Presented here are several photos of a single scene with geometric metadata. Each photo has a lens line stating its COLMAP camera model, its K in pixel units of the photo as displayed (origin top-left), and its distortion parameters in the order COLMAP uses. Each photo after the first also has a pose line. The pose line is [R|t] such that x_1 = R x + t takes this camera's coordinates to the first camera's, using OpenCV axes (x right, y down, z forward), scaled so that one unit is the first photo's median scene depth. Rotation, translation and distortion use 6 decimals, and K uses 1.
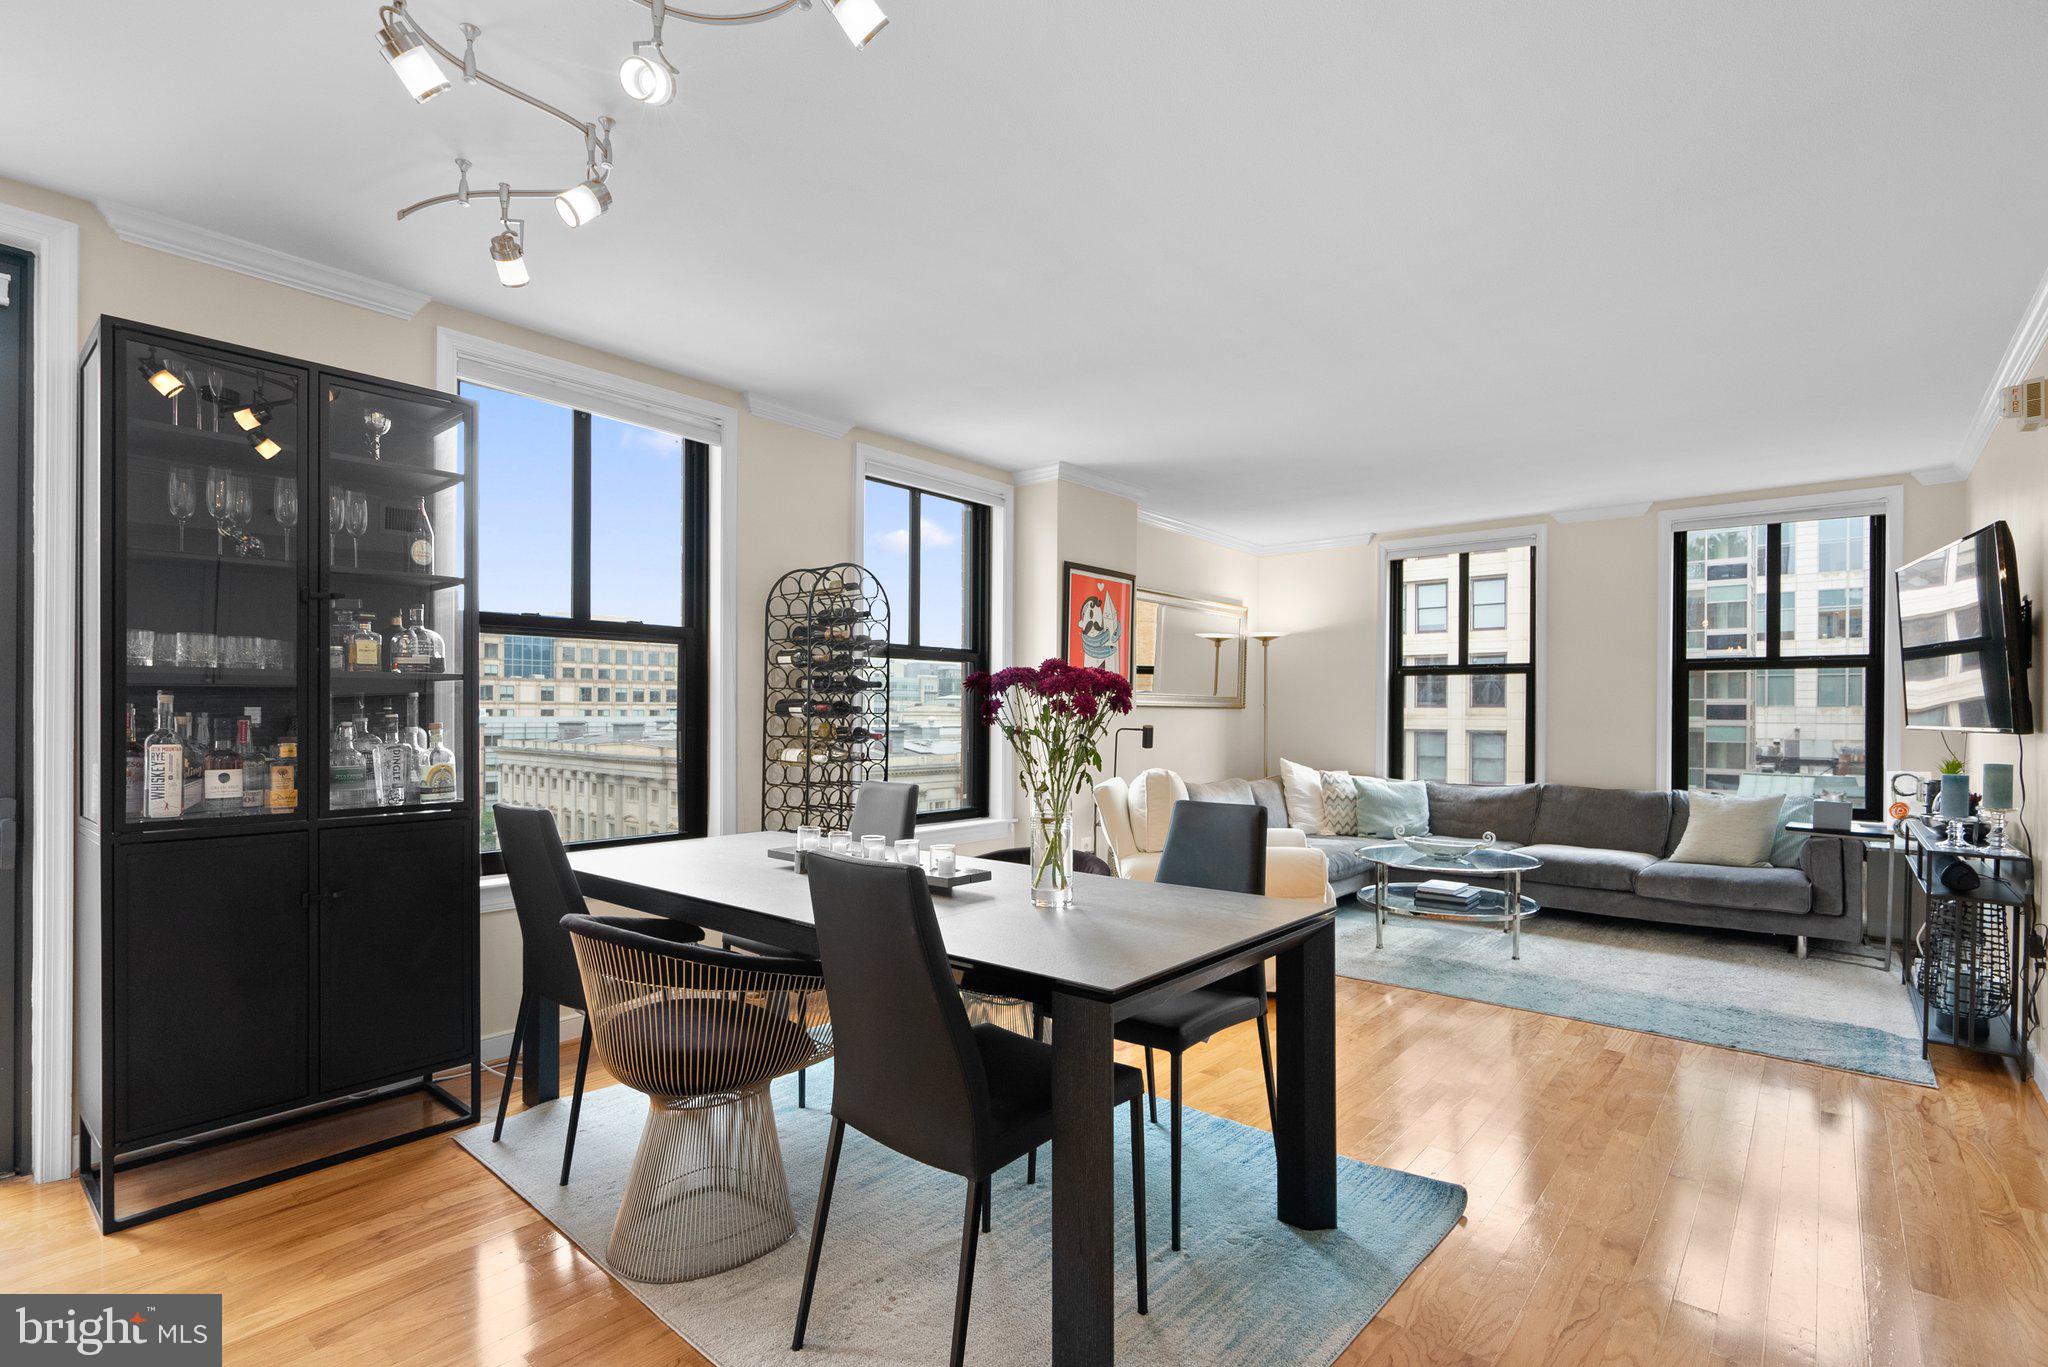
lens RADIAL K [[963.4, 0, 1031.1], [0, 963.4, 709.5], [0, 0, 1]] dist [-0.006498, 0.000175]
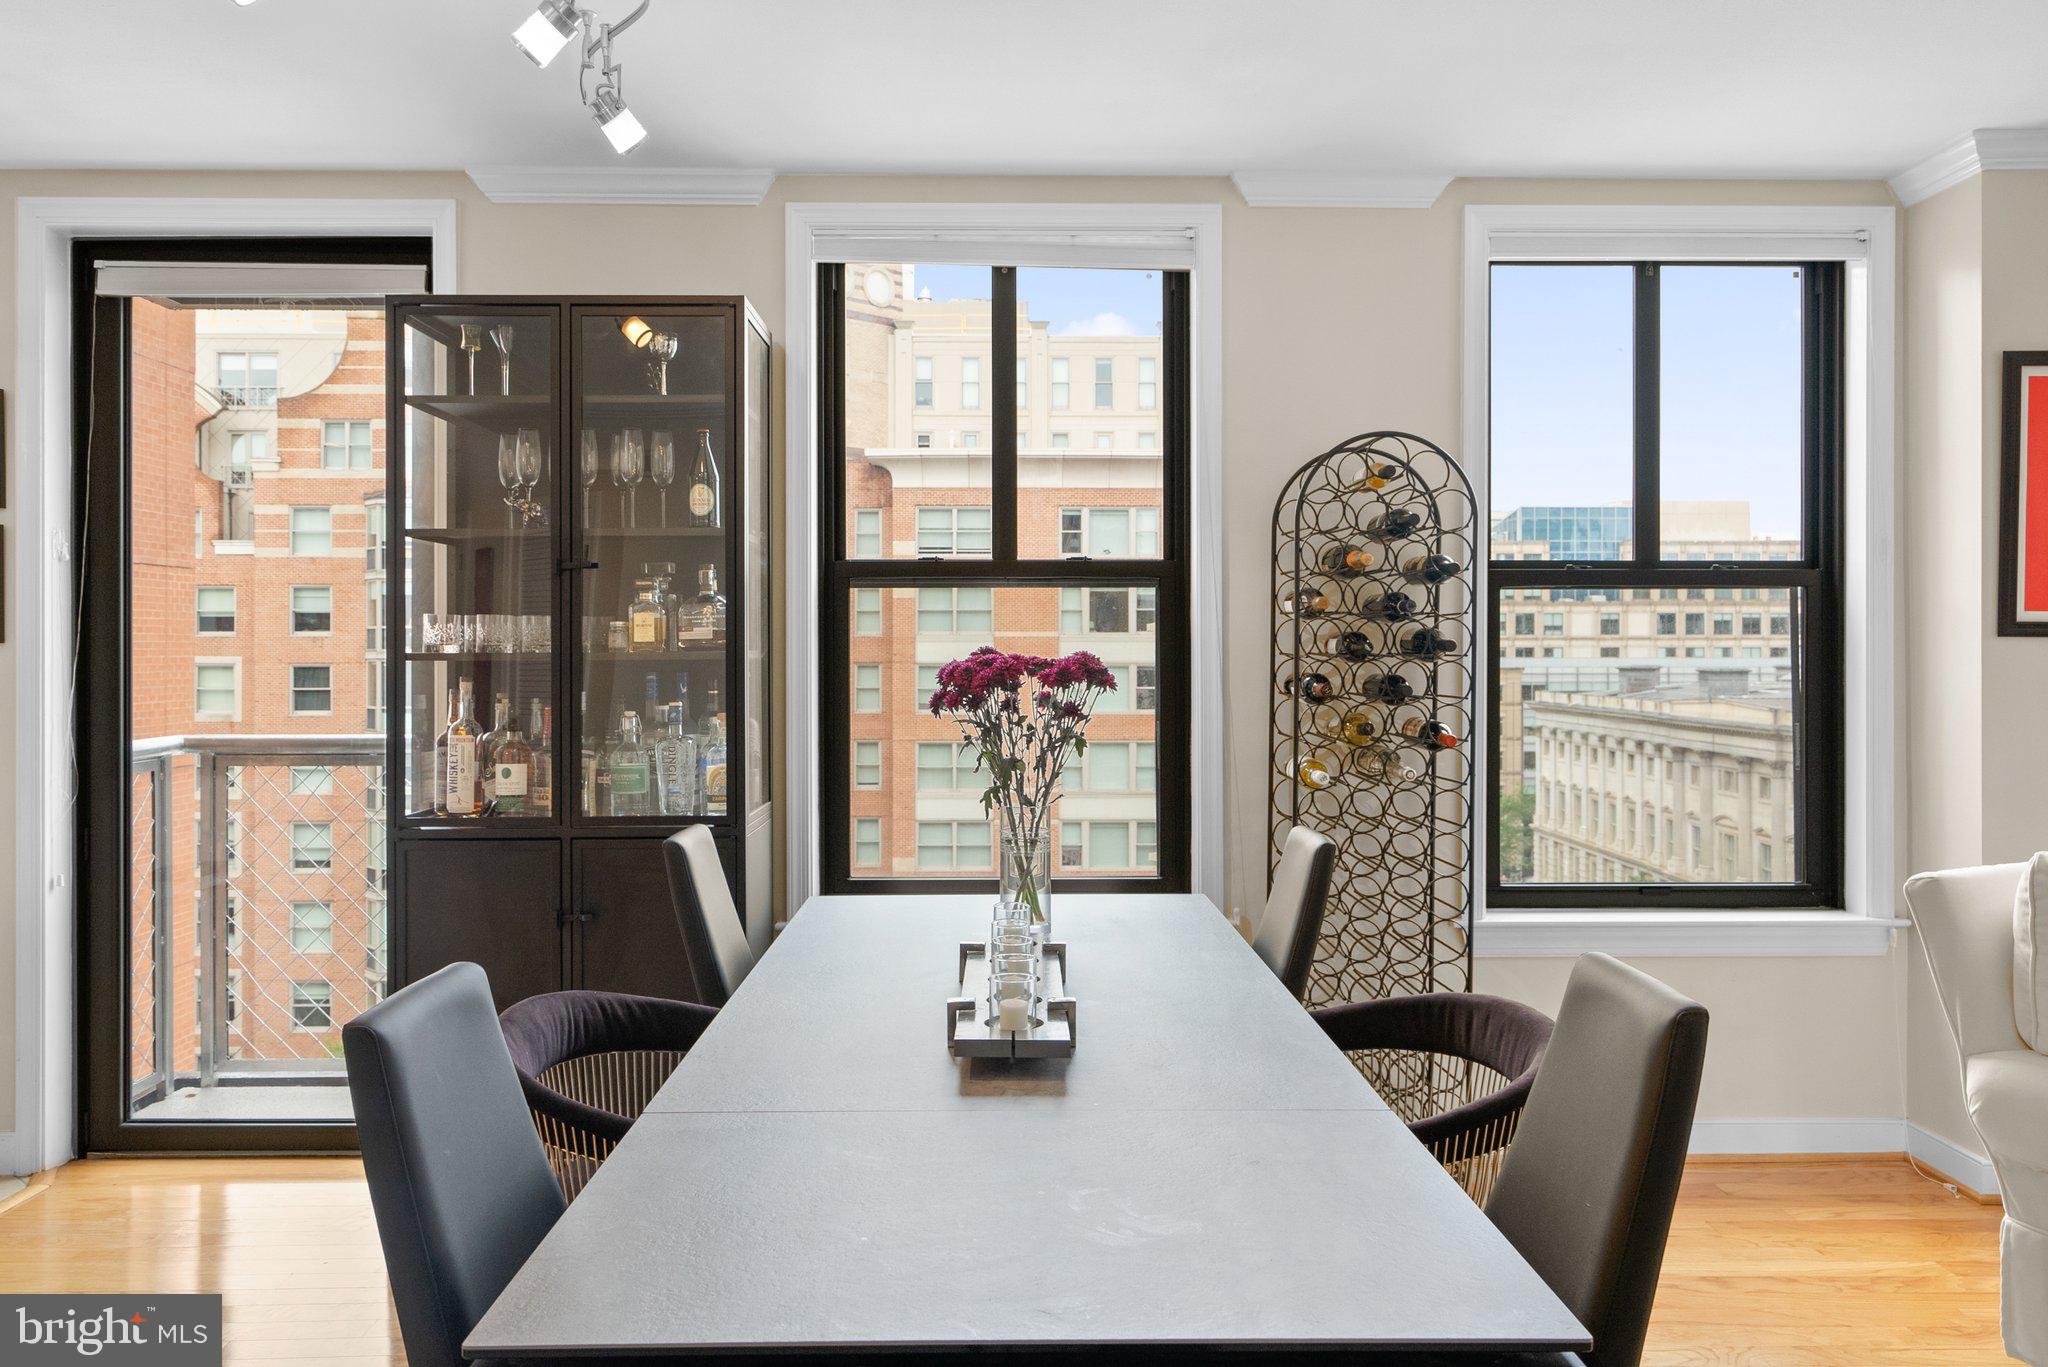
lens RADIAL K [[1483.7, 0, 1014.9], [0, 1483.7, 644.0], [0, 0, 1]] dist [0.009784, 0.000293]
pose [[0.655214, -0.006543, -0.755415, 0.266787], [0.005591, 0.999977, -0.003812, -0.021309], [0.755422, -0.001725, 0.655236, 0.220677]]
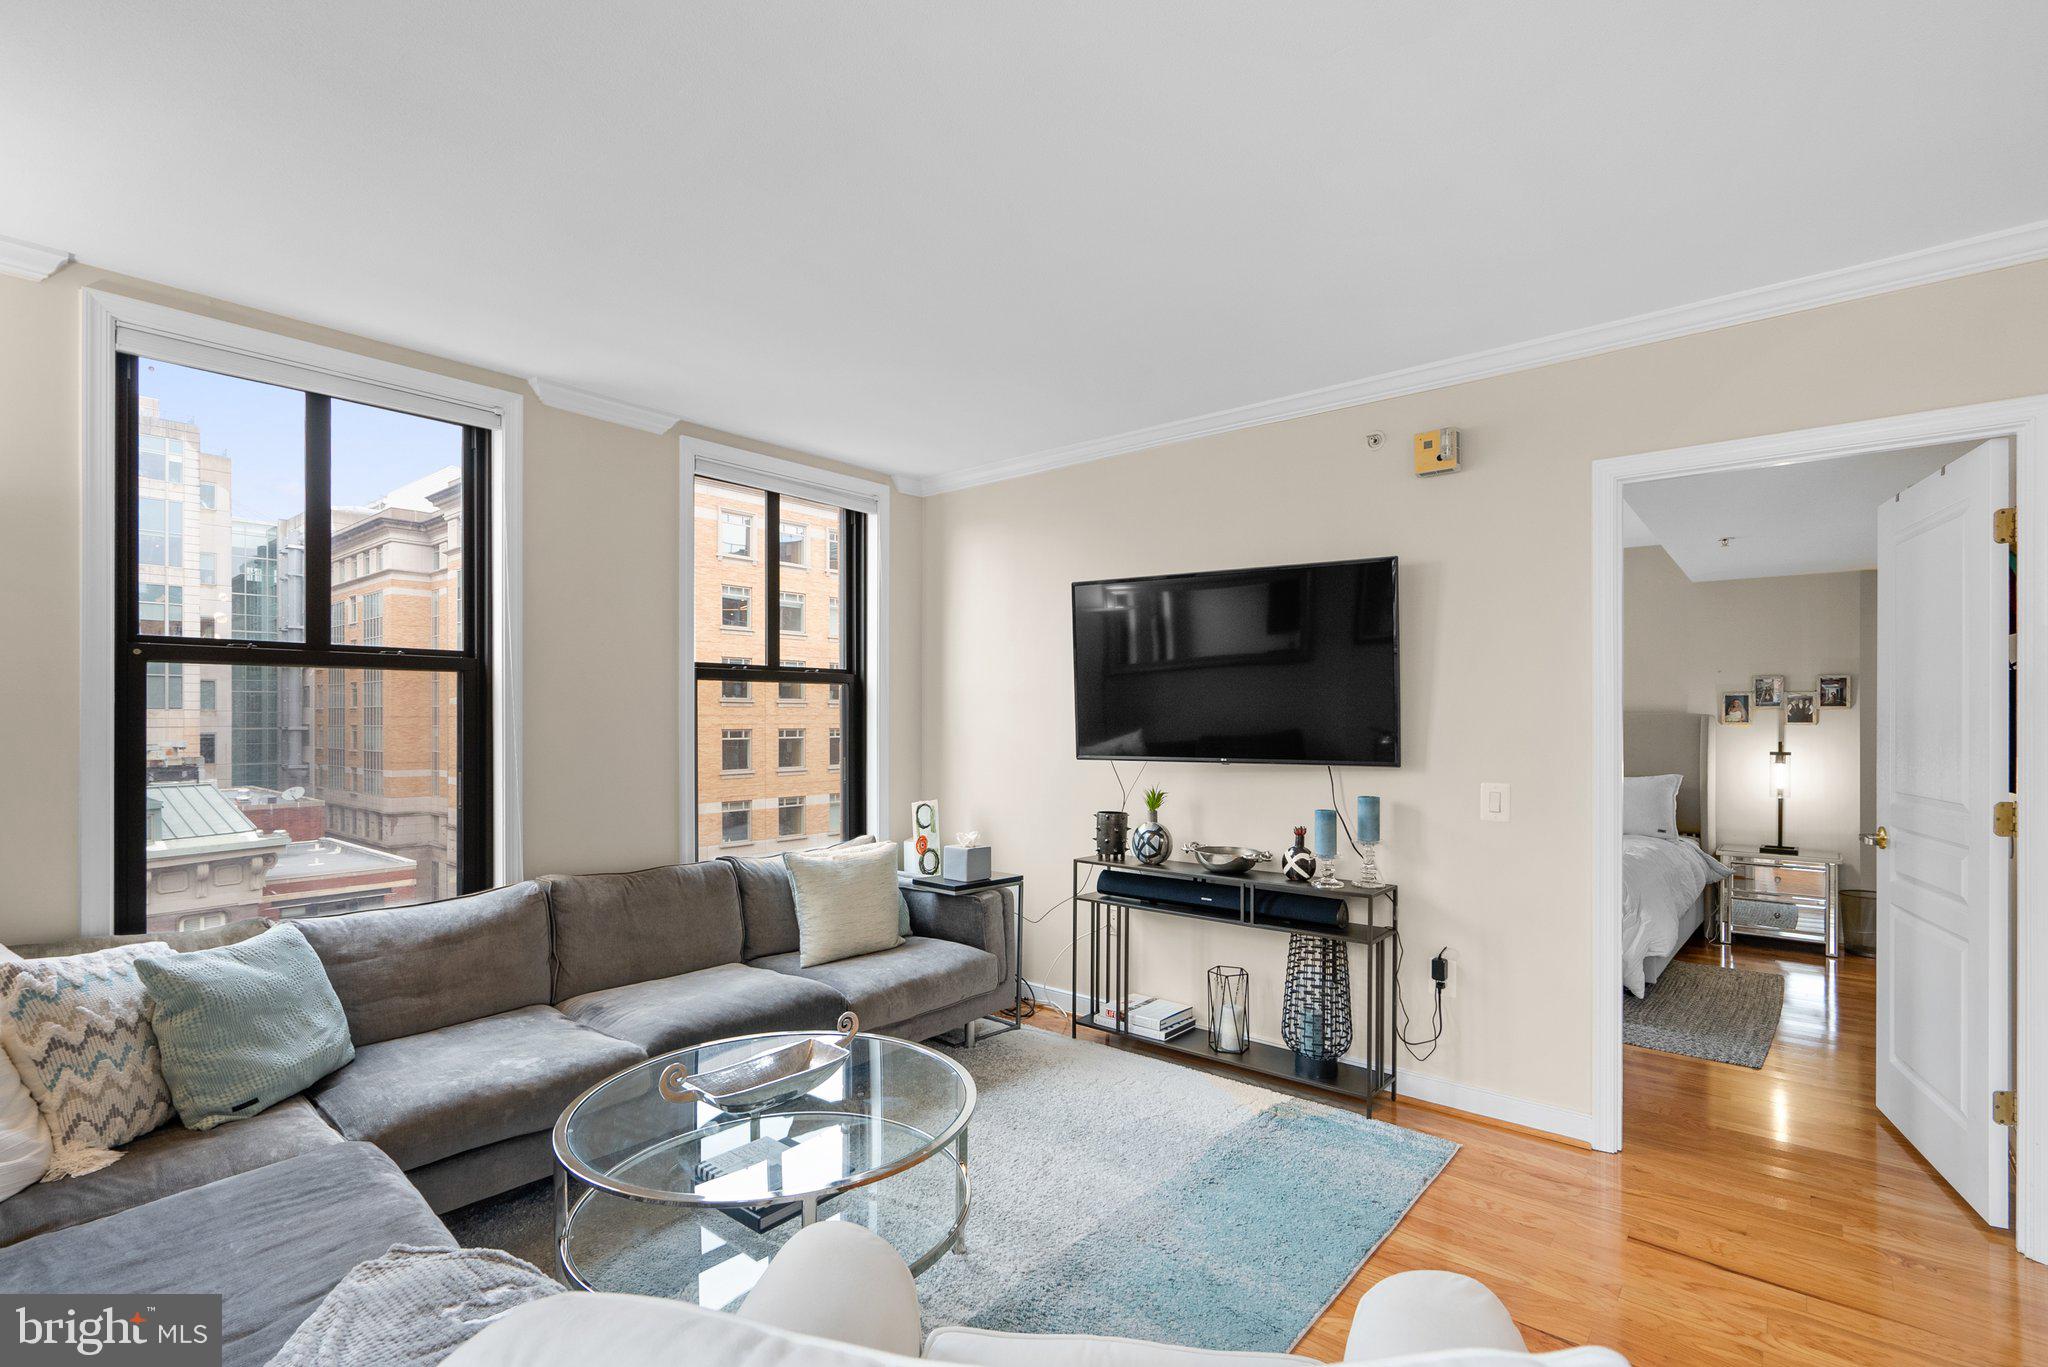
lens RADIAL K [[952.4, 0, 997.5], [0, 952.4, 722.4], [0, 0, 1]] dist [0.010529, -0.000166]
pose [[0.009165, -0.002911, 0.999954, 0.005357], [0.007674, 0.999967, 0.002841, -0.013119], [-0.999929, 0.007647, 0.009187, 0.937885]]
